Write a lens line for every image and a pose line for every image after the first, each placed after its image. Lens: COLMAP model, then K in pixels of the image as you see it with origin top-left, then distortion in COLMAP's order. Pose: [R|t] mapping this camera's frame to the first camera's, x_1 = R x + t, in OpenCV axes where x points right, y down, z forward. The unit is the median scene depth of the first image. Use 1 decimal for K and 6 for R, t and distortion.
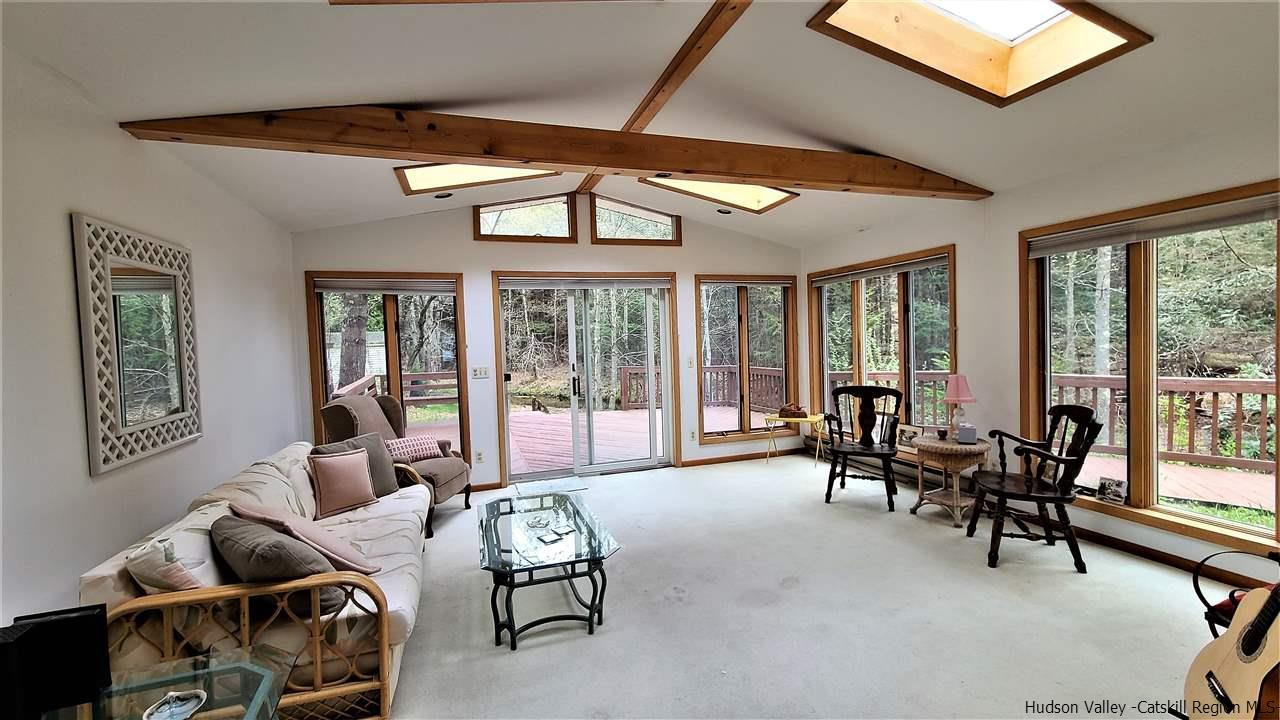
lens RADIAL K [[521.3, 0, 640.0], [0, 521.3, 360.0], [0, 0, 1]] dist [-0.000156, -0.002505]
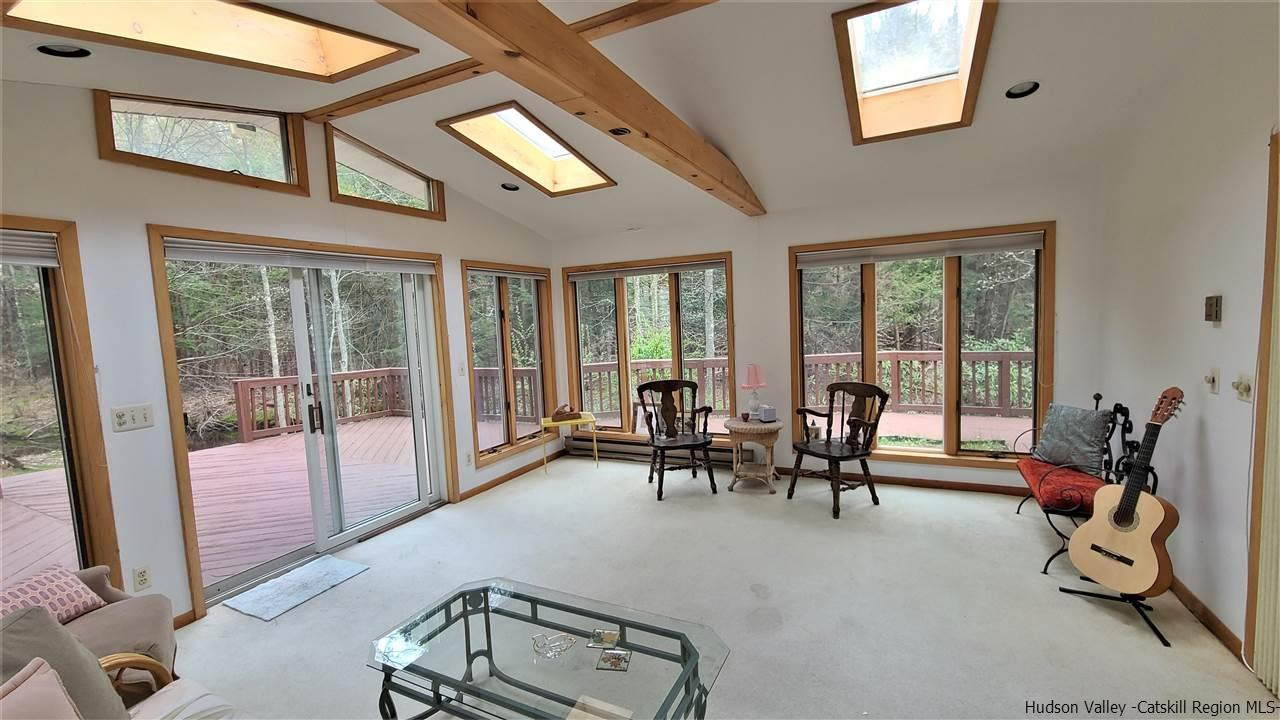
lens RADIAL K [[521.3, 0, 640.0], [0, 521.3, 360.0], [0, 0, 1]] dist [-0.000156, -0.002505]
pose [[0.708735, -0.058890, 0.703013, -0.308342], [0.048725, 0.998216, 0.034497, -0.027074], [-0.703790, 0.009805, 0.710340, 0.272159]]
